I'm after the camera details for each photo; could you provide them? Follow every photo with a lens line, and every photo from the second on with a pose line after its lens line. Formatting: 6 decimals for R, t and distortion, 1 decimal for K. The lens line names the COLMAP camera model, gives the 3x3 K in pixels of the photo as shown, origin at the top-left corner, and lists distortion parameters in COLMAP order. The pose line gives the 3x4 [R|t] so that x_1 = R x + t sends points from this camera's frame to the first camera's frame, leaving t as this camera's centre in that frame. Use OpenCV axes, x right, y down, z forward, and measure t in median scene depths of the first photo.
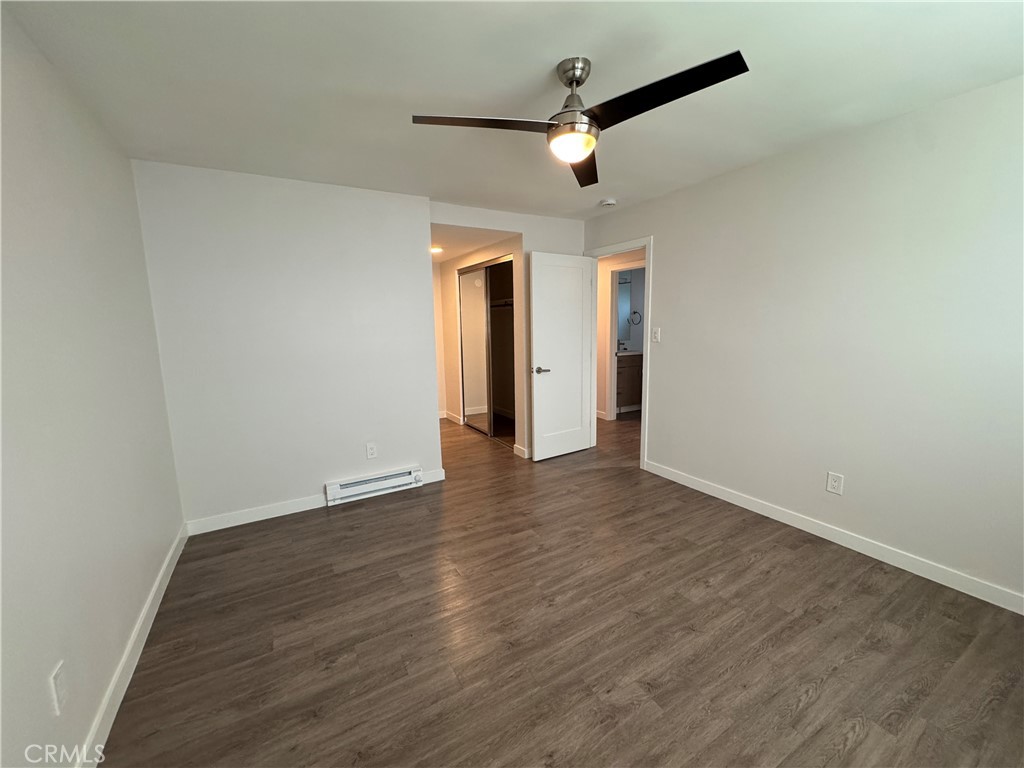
lens RADIAL K [[410.5, 0, 516.4], [0, 410.5, 382.5], [0, 0, 1]] dist [-0.000687, 0.000577]
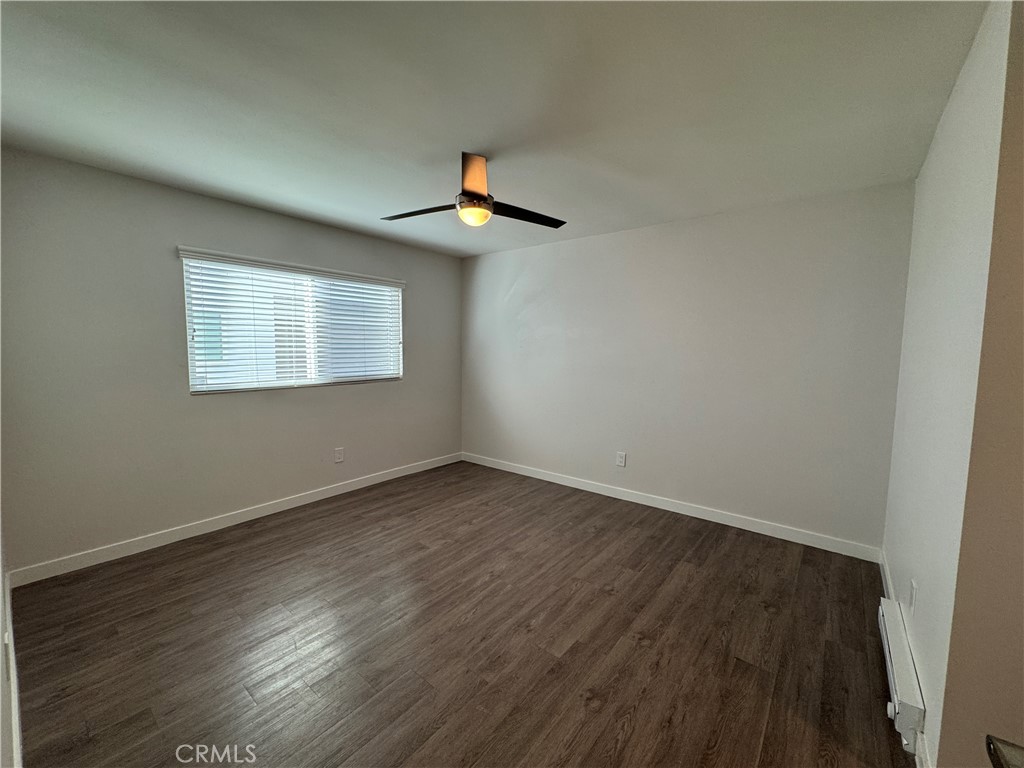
lens RADIAL K [[410.5, 0, 515.3], [0, 410.5, 386.5], [0, 0, 1]] dist [-0.000687, 0.000577]
pose [[-0.932864, 0.042136, -0.357755, 0.370316], [-0.045524, 0.971383, 0.233116, -0.247090], [0.357340, 0.233752, -0.904250, 1.715231]]
